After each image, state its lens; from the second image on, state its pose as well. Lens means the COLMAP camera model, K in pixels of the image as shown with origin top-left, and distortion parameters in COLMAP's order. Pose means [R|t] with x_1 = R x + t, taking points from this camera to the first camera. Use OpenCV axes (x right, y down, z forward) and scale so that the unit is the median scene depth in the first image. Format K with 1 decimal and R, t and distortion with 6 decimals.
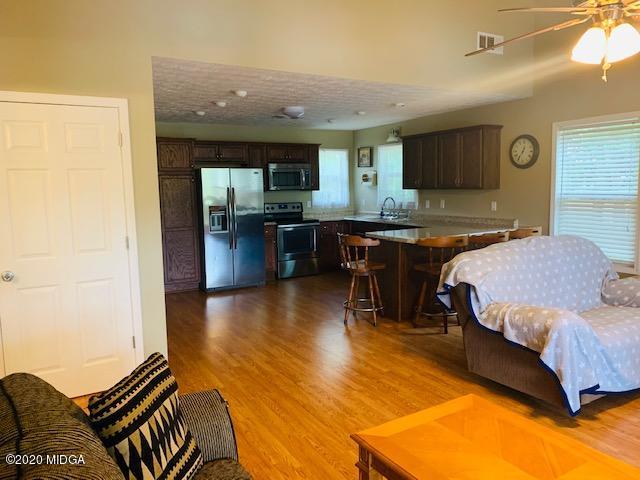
lens RADIAL K [[492.5, 0, 320.0], [0, 492.5, 240.0], [0, 0, 1]] dist [0.061971, -0.078071]
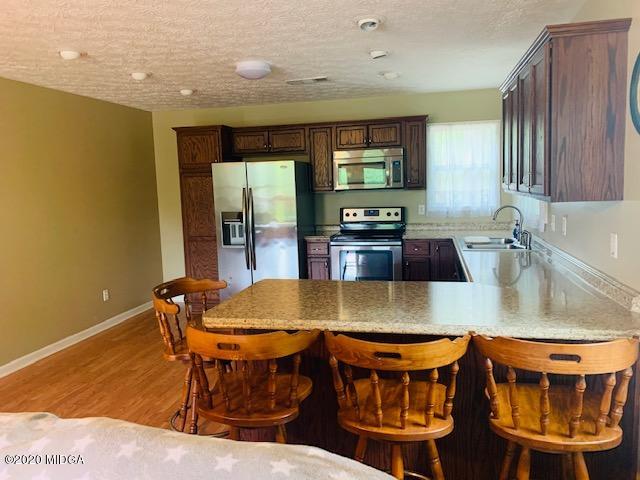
lens RADIAL K [[492.5, 0, 320.0], [0, 492.5, 240.0], [0, 0, 1]] dist [0.061971, -0.078071]
pose [[0.733059, 0.072971, -0.676240, 0.408086], [-0.056370, 0.997326, 0.046512, -0.068807], [0.677825, 0.004024, 0.735212, 0.529709]]
